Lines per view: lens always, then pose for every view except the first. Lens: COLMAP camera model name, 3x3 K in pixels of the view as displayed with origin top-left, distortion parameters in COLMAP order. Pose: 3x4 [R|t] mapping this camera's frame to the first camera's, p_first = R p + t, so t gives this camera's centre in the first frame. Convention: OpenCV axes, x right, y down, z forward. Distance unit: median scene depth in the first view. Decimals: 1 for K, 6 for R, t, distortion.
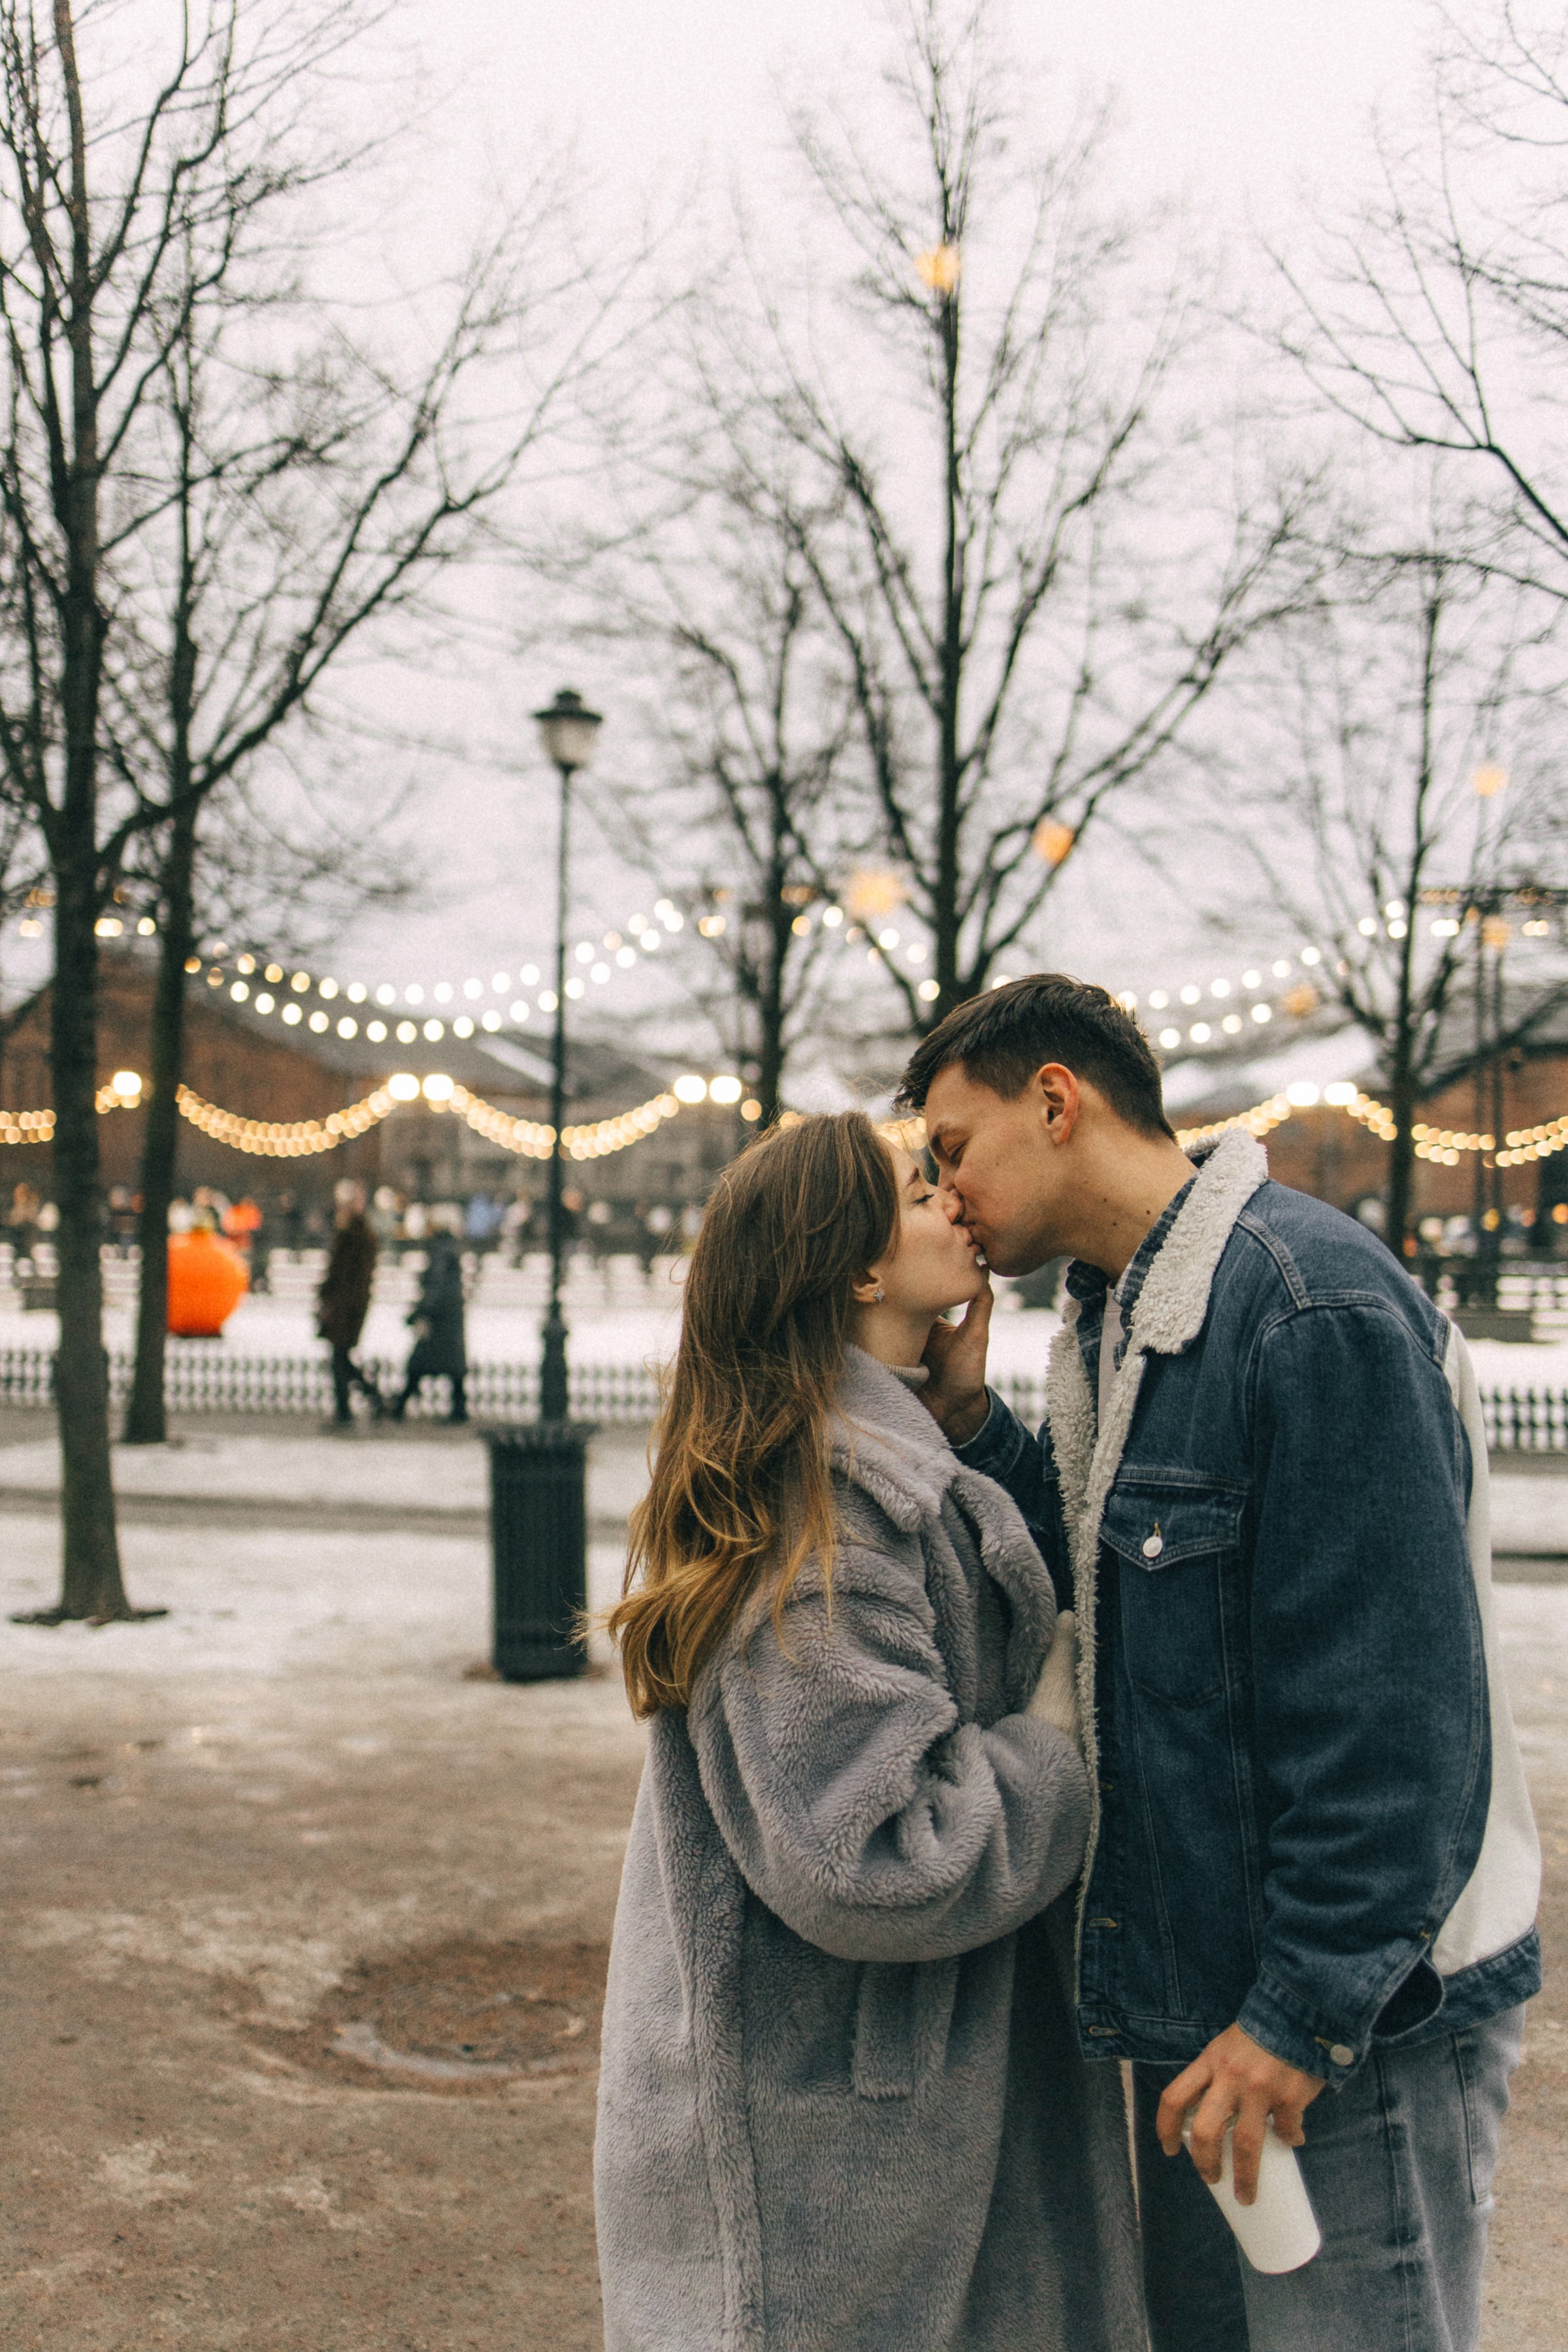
lens RADIAL K [[2328.3, 0, 784.0], [0, 2328.3, 1176.0], [0, 0, 1]] dist [-0.029099, 0.001696]
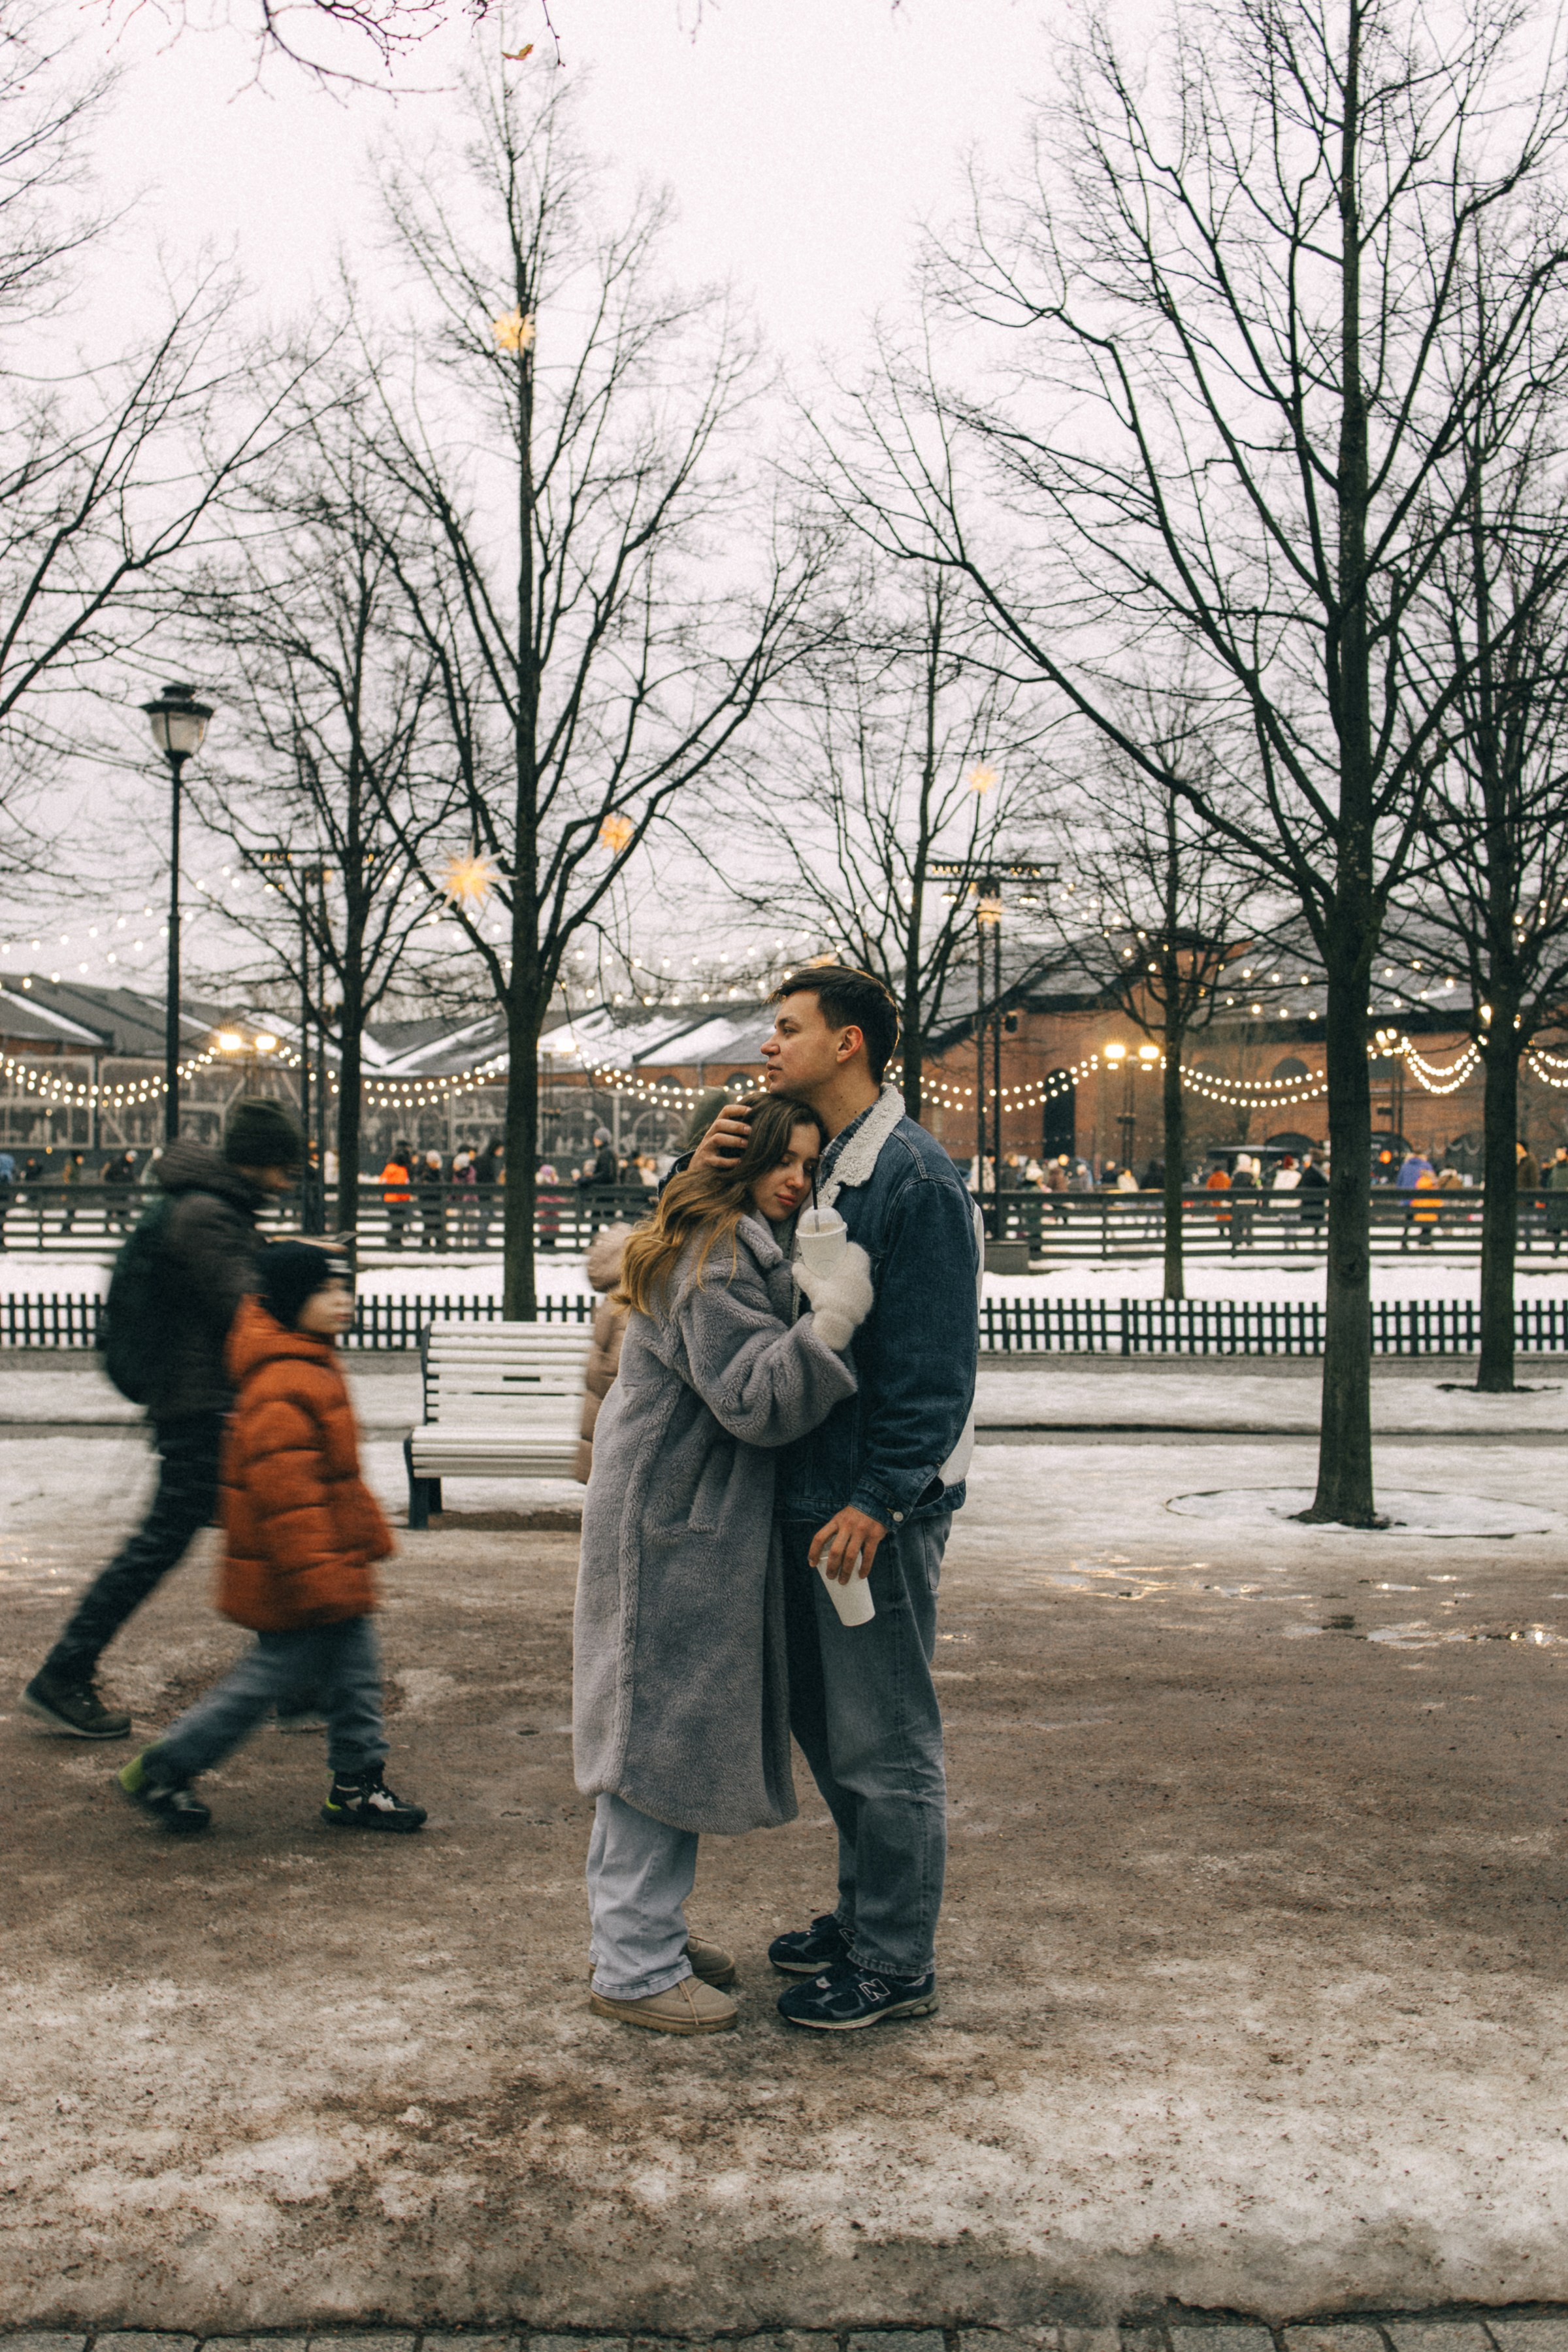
lens RADIAL K [[2328.3, 0, 784.0], [0, 2328.3, 1176.0], [0, 0, 1]] dist [-0.029099, 0.001696]
pose [[0.979798, -0.009333, 0.199771, -0.036402], [0.004974, 0.999739, 0.022310, 0.001993], [-0.199927, -0.020865, 0.979589, -0.161737]]
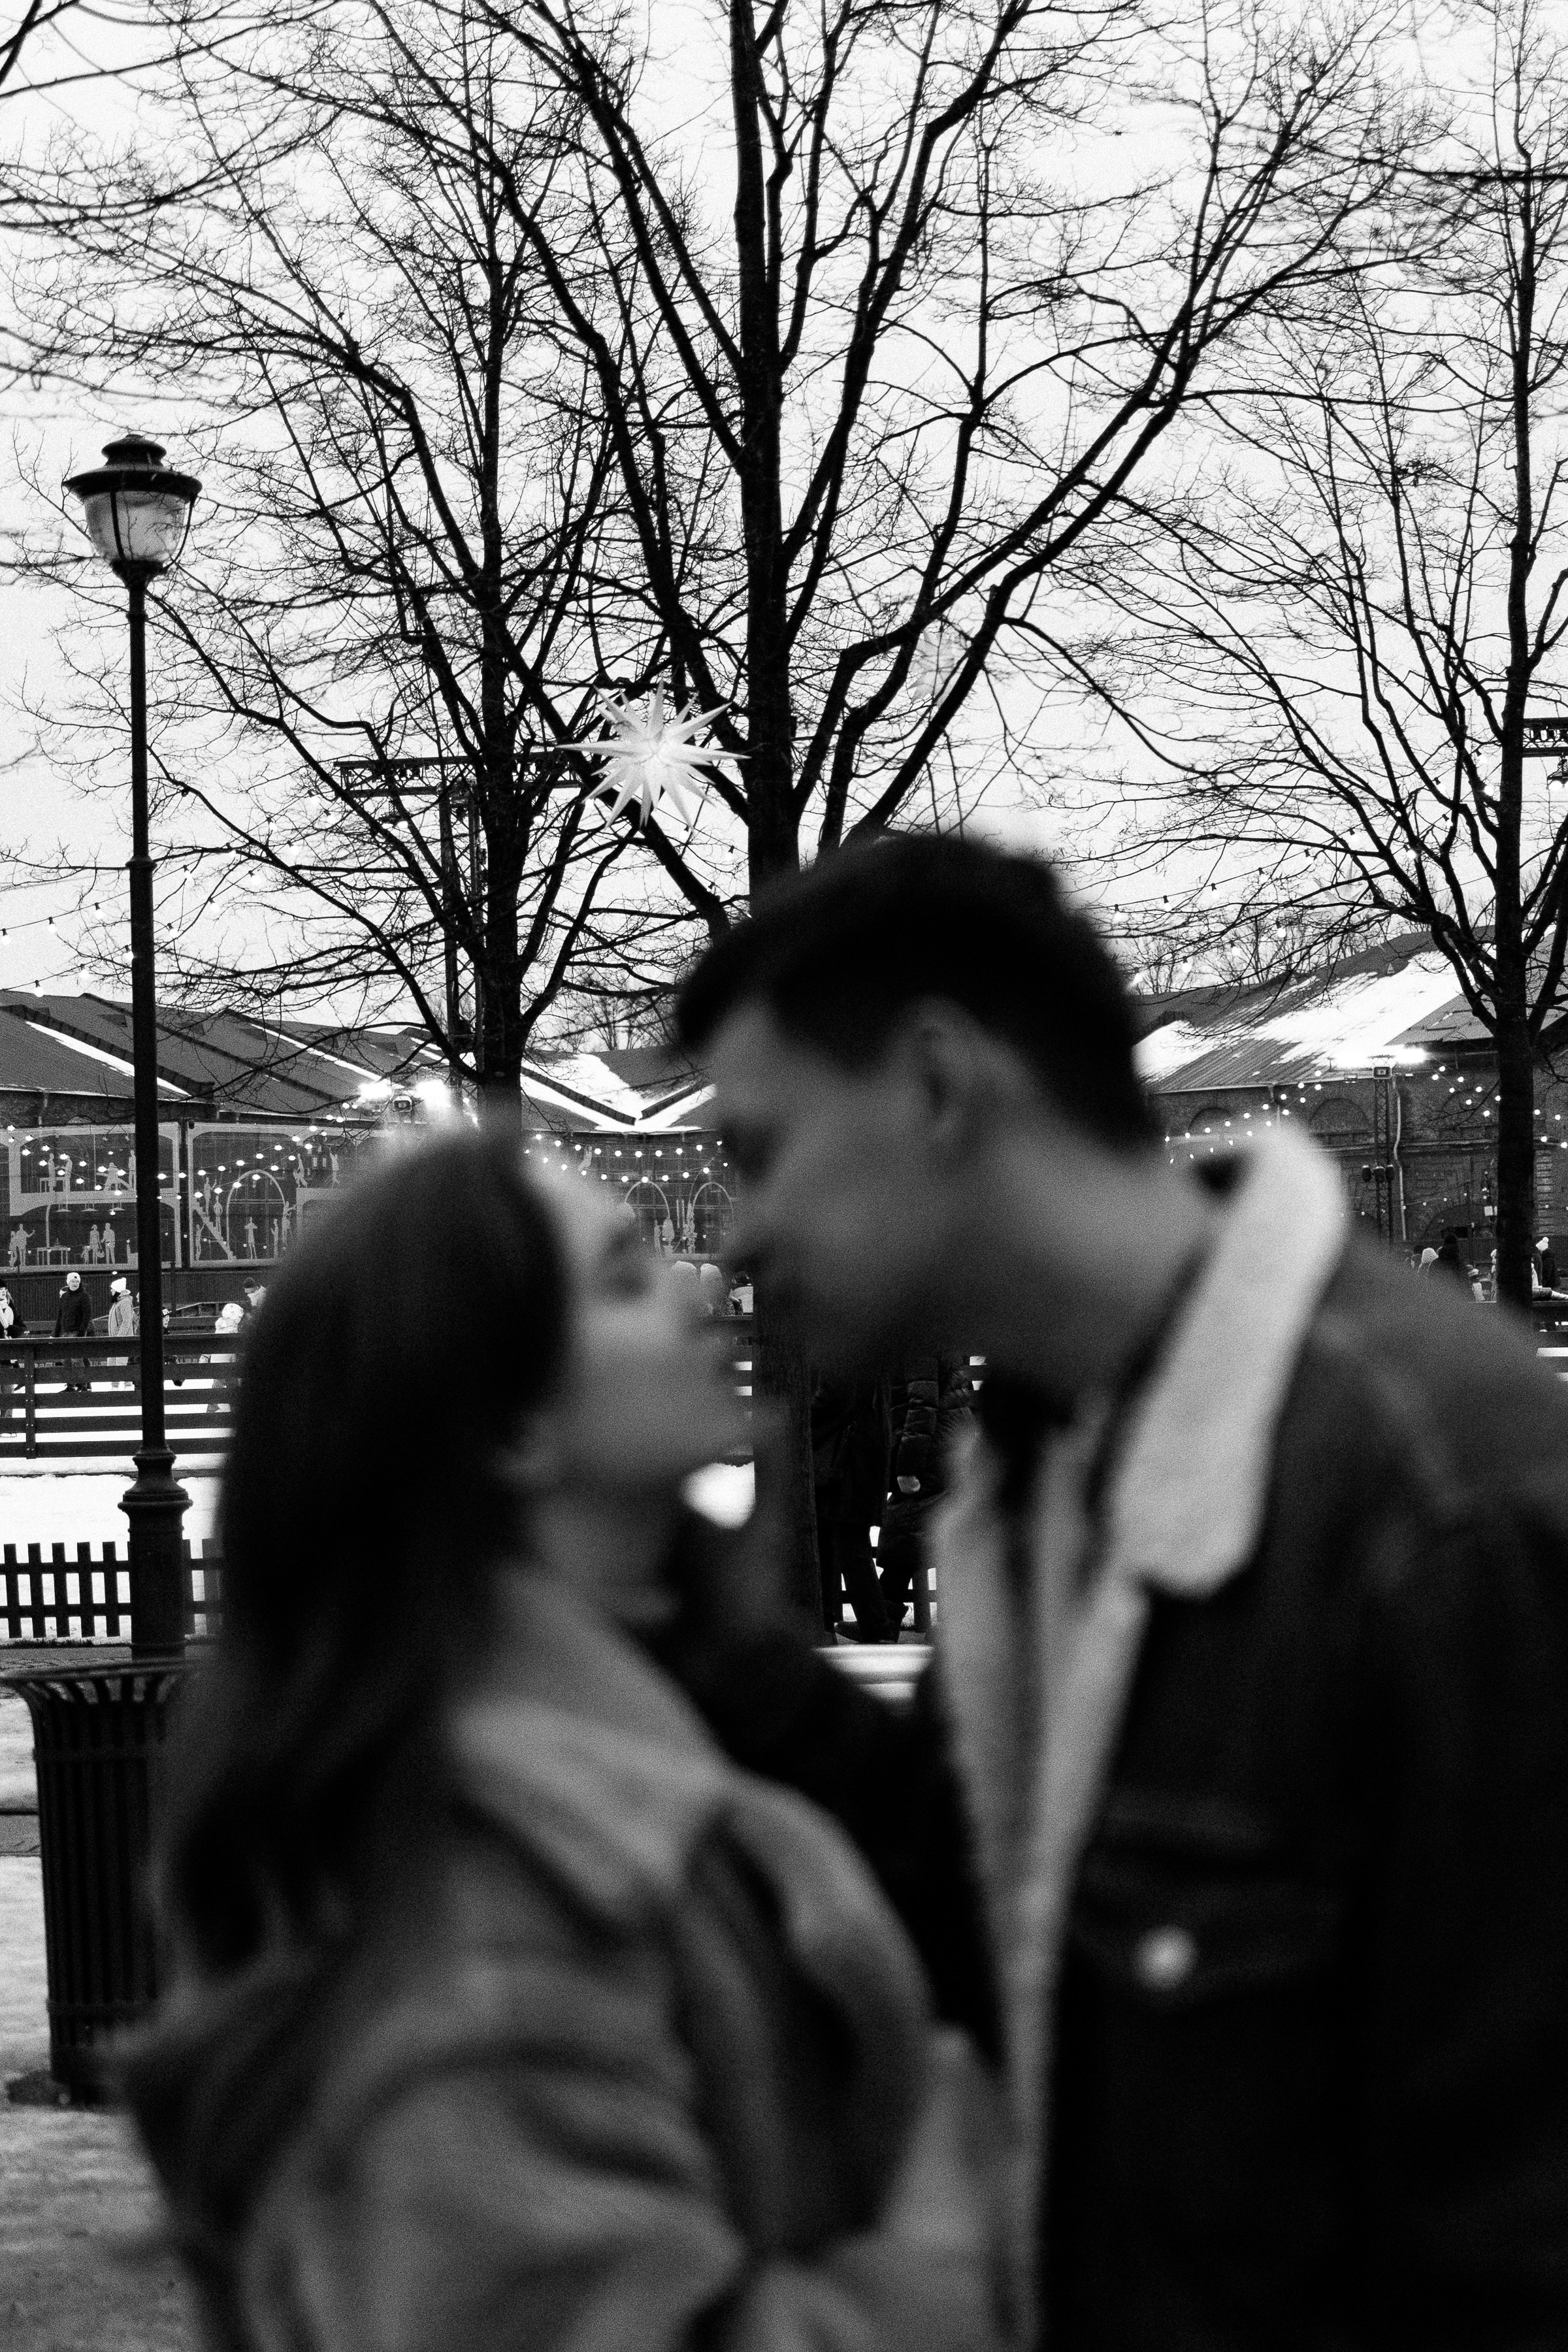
lens RADIAL K [[3604.0, 0, 784.0], [0, 3604.0, 1176.0], [0, 0, 1]] dist [-0.029497, -0.047476]
pose [[0.997302, -0.042105, 0.060132, 0.011817], [0.042705, 0.999050, -0.008732, -0.001292], [-0.059708, 0.011276, 0.998152, 0.048423]]
